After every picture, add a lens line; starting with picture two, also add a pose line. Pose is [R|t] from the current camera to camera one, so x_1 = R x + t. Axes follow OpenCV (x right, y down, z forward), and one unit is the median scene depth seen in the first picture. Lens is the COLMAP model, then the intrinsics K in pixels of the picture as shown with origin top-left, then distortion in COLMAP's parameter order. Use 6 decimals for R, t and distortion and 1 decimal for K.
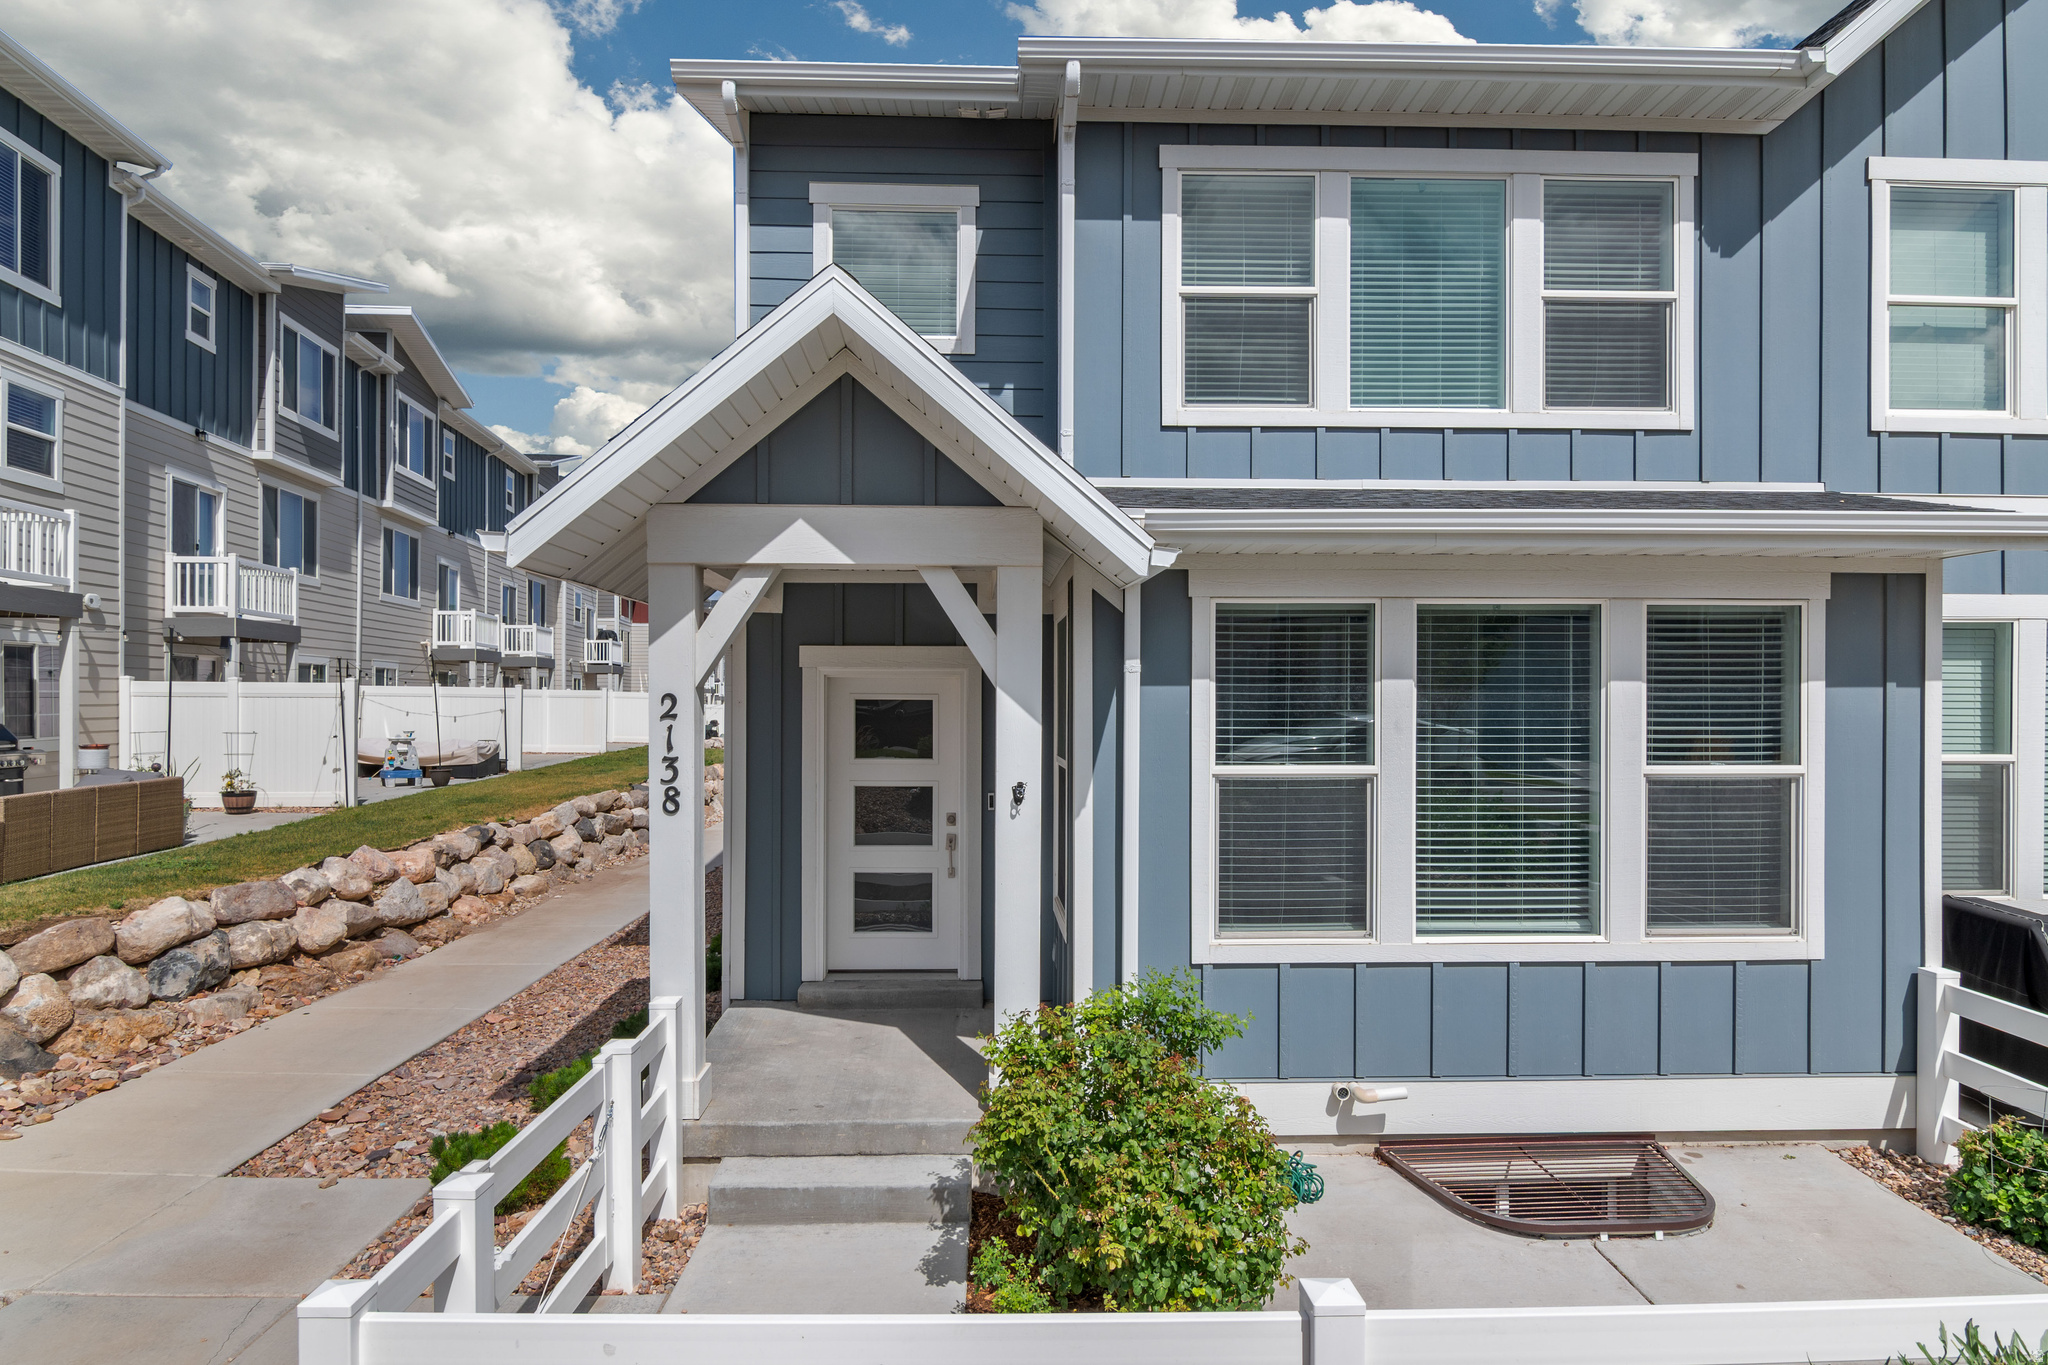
lens RADIAL K [[1176.3, 0, 1024.0], [0, 1176.3, 682.5], [0, 0, 1]] dist [-0.002413, -0.002247]
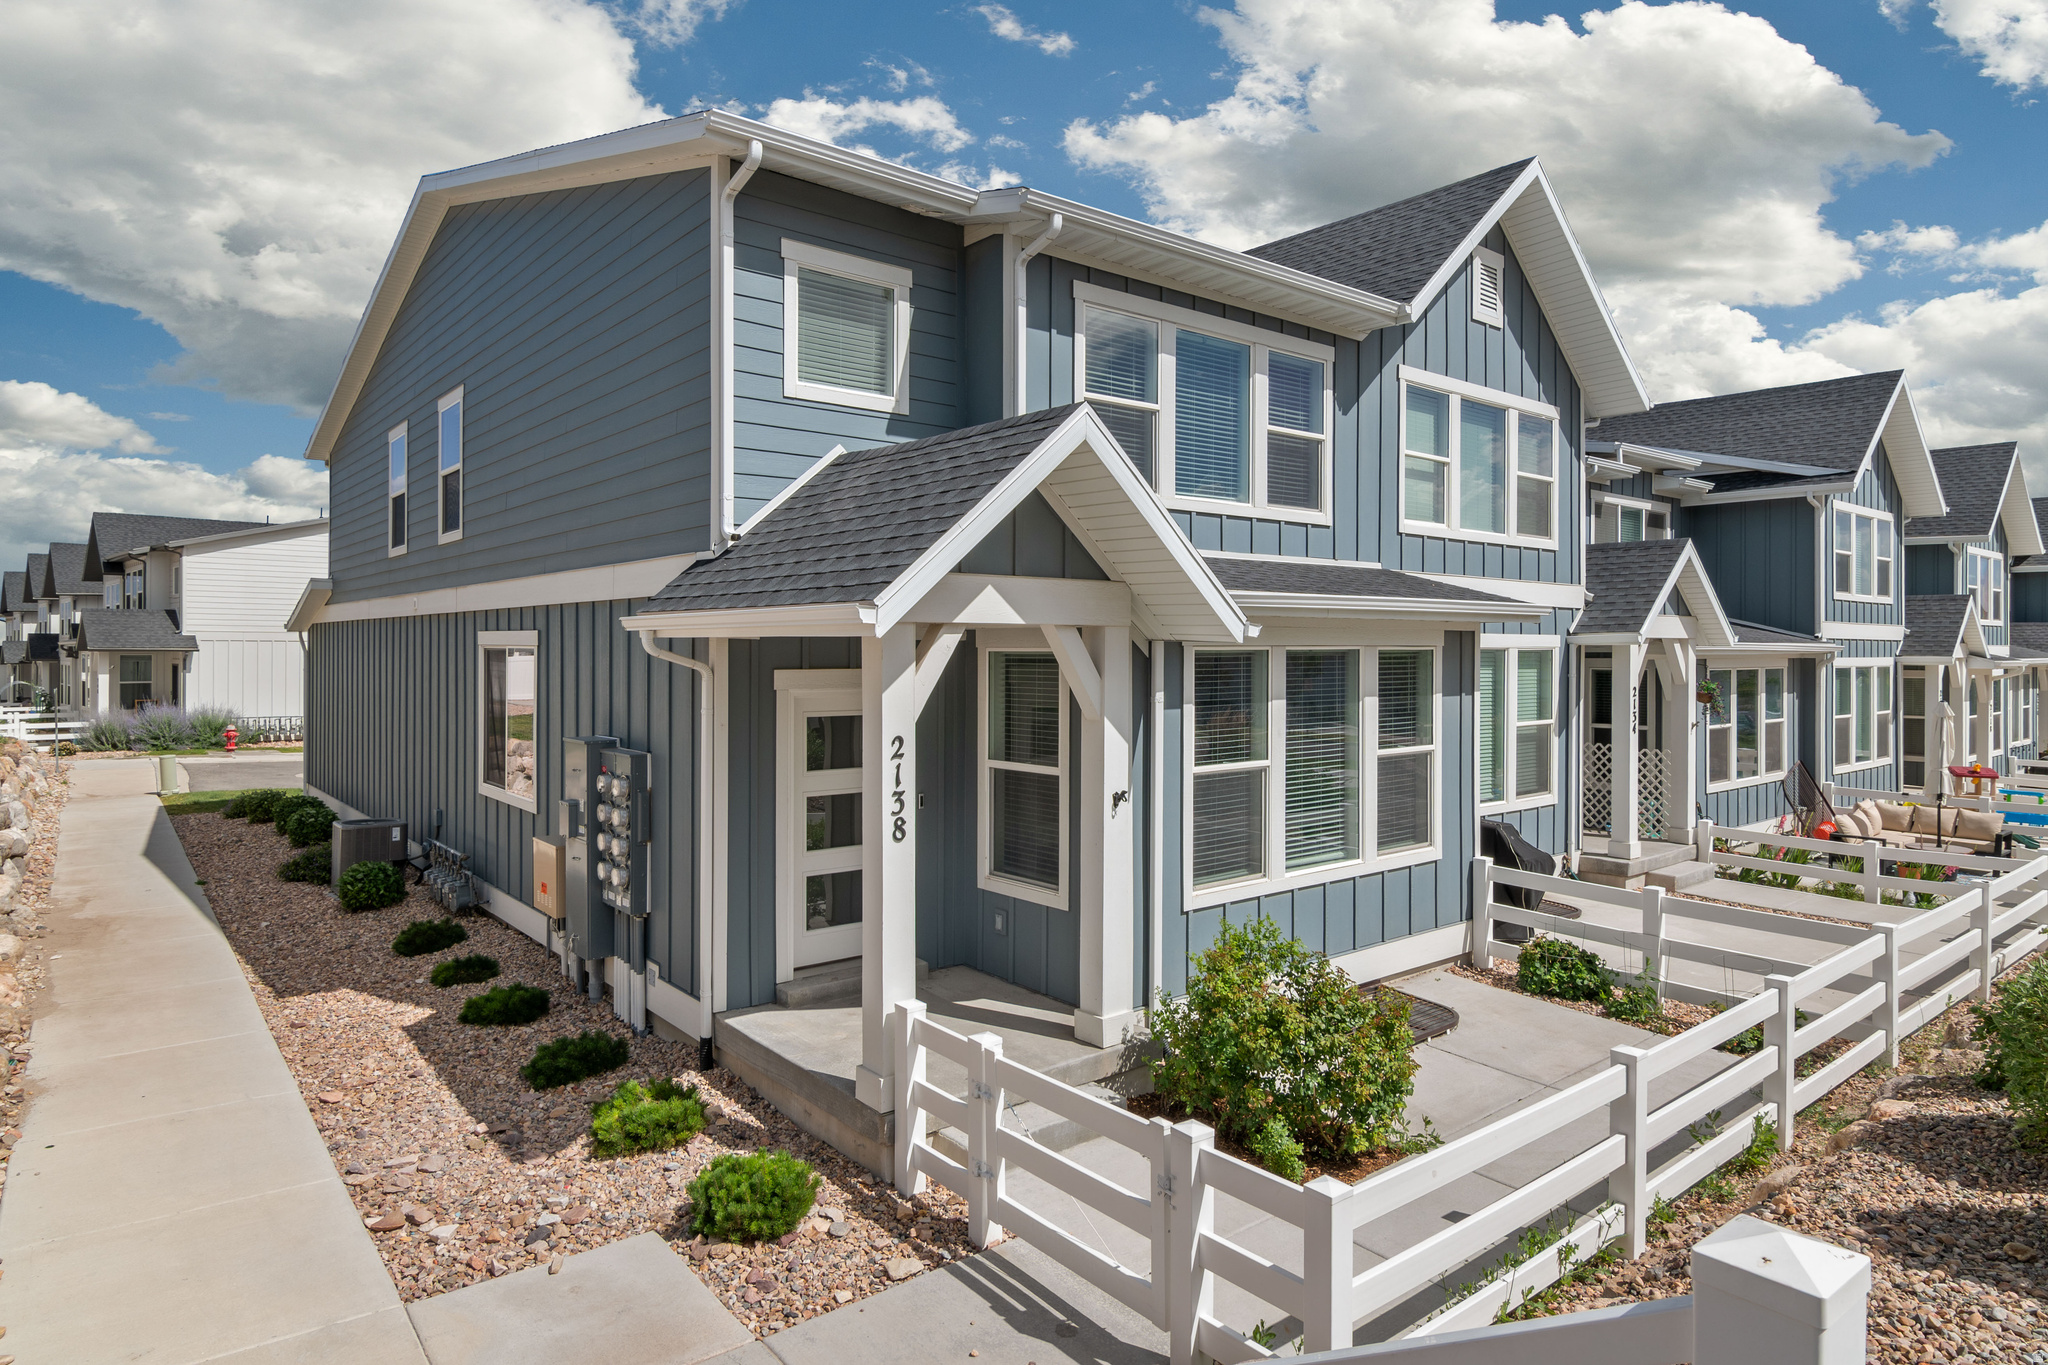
lens RADIAL K [[1168.6, 0, 1022.1], [0, 1168.6, 625.1], [0, 0, 1]] dist [0.002623, 0.000082]
pose [[0.799319, 0.011375, 0.600799, -0.809724], [-0.009396, 0.999935, -0.006432, -0.083981], [-0.600833, -0.000504, 0.799375, 0.016778]]
